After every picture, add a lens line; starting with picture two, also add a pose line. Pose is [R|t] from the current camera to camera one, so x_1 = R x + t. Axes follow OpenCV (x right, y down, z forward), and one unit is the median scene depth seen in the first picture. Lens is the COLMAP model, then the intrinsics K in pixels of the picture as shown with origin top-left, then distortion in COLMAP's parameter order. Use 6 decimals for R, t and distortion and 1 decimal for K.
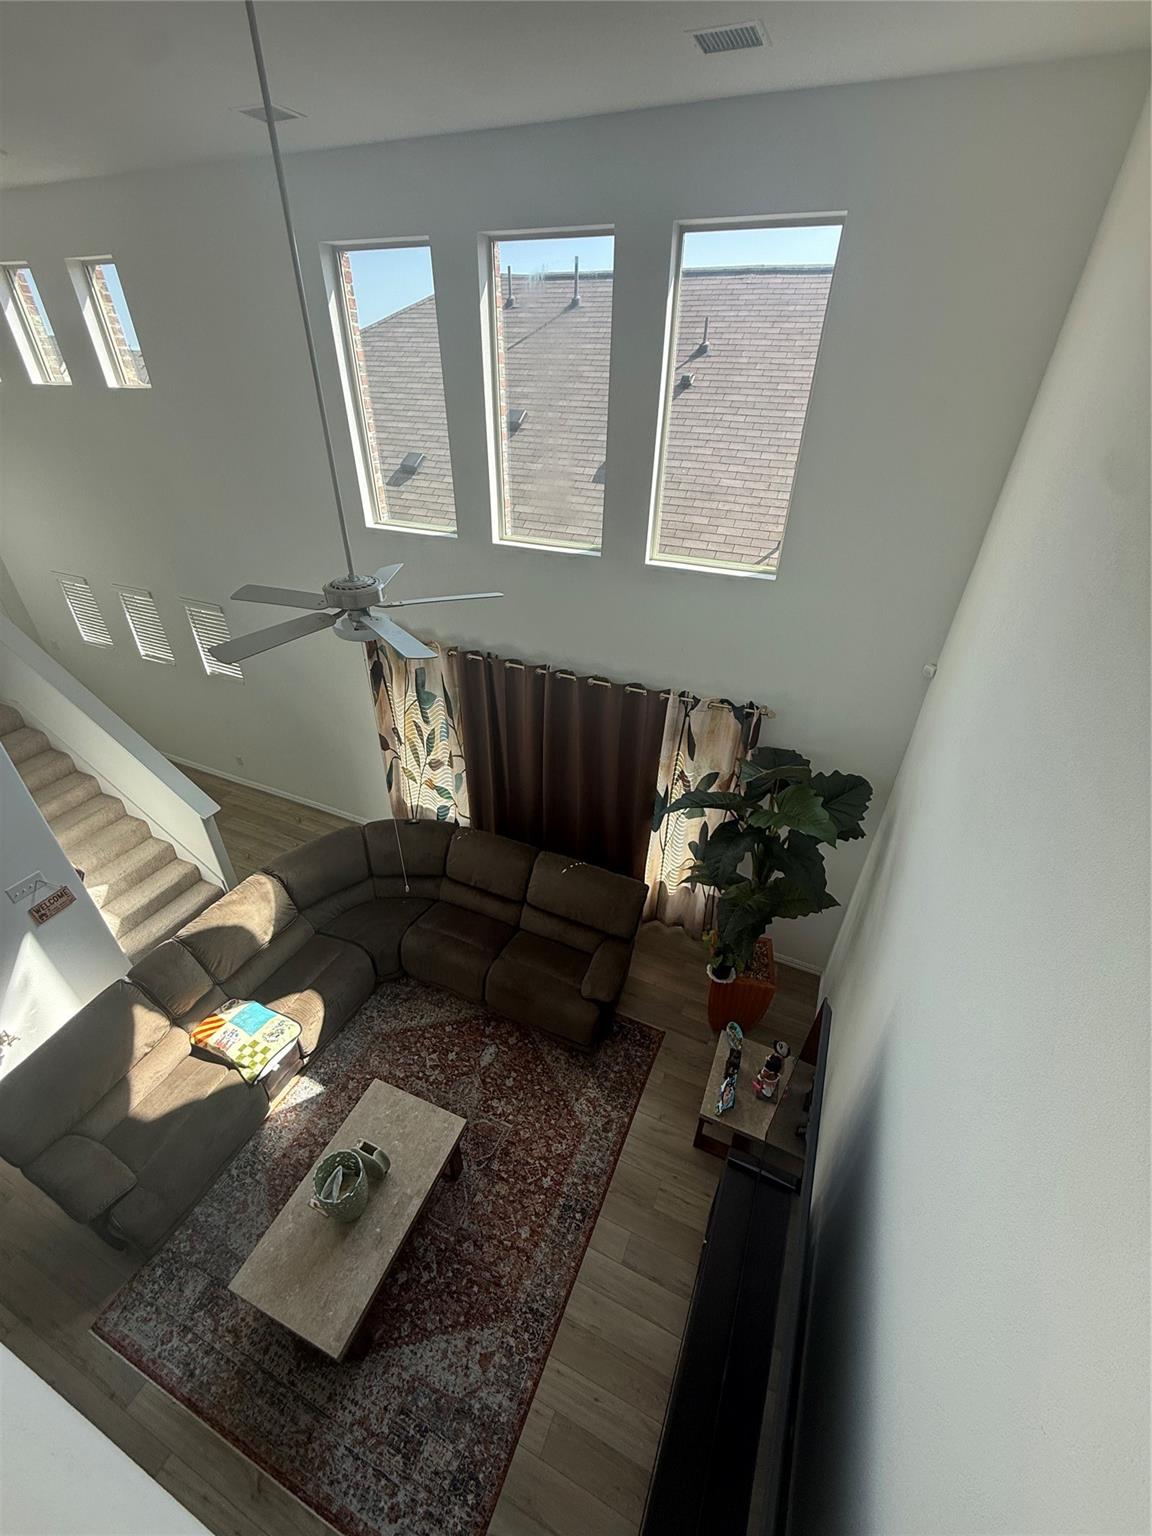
lens RADIAL K [[612.5, 0, 573.9], [0, 612.5, 767.8], [0, 0, 1]] dist [-0.001412, 0.000034]
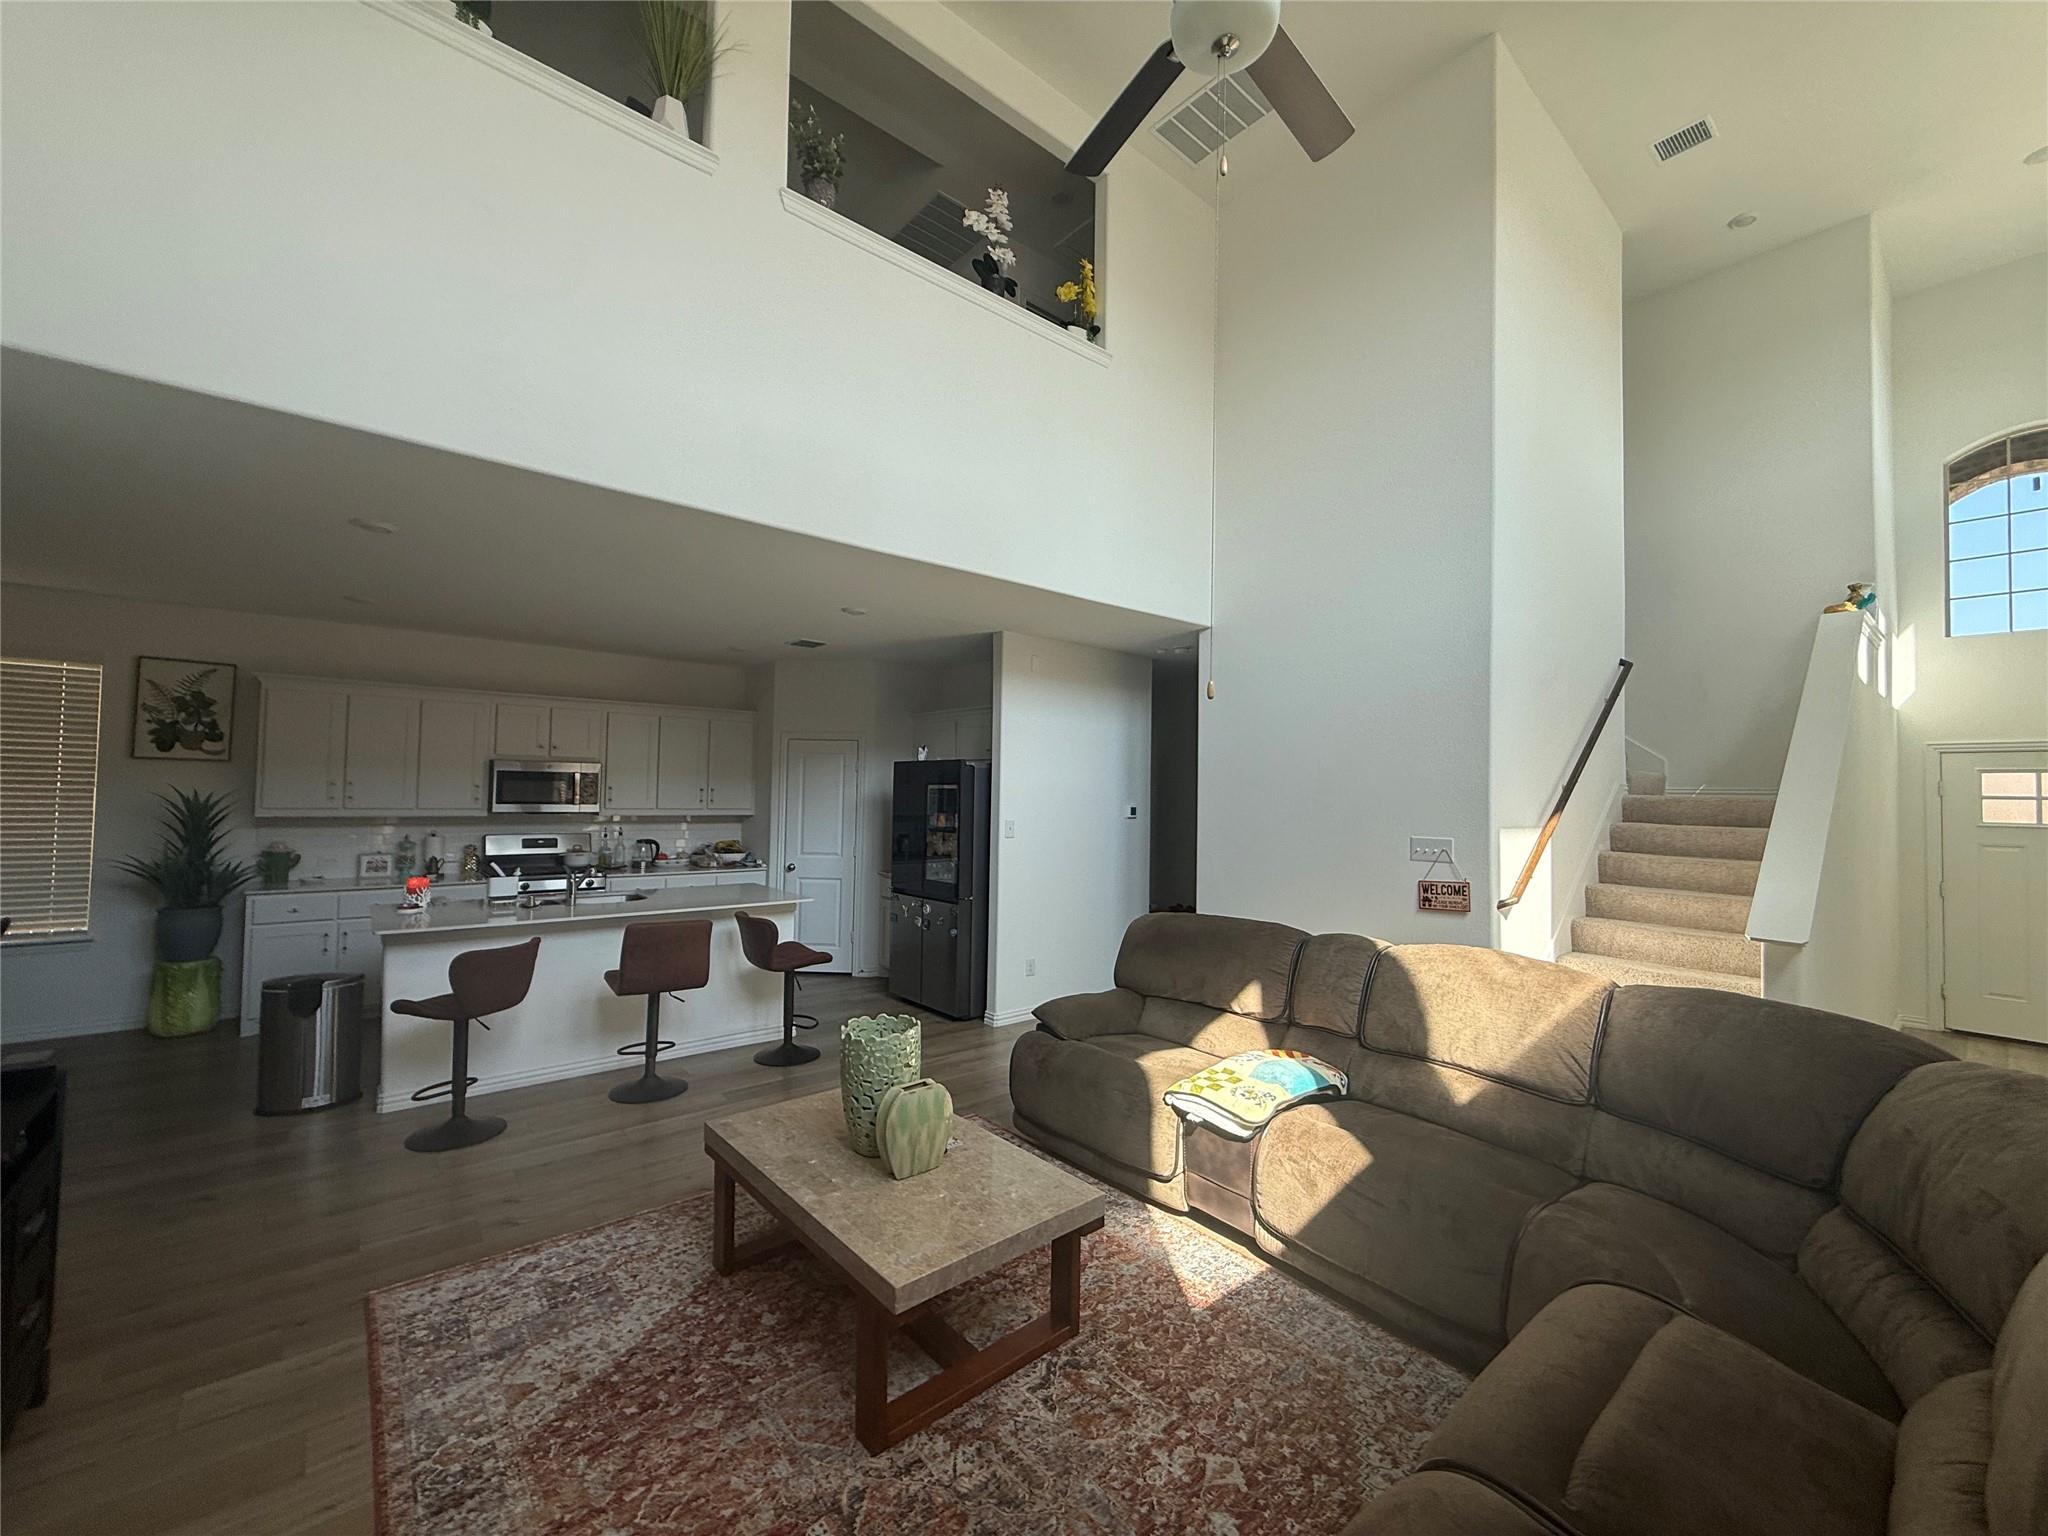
lens RADIAL K [[816.6, 0, 1027.5], [0, 816.6, 766.2], [0, 0, 1]] dist [-0.001412, 0.000034]
pose [[-0.437239, -0.050703, -0.897915, 0.213843], [-0.519365, 0.829333, 0.206074, 0.157669], [0.734222, 0.556449, -0.388950, 0.947950]]
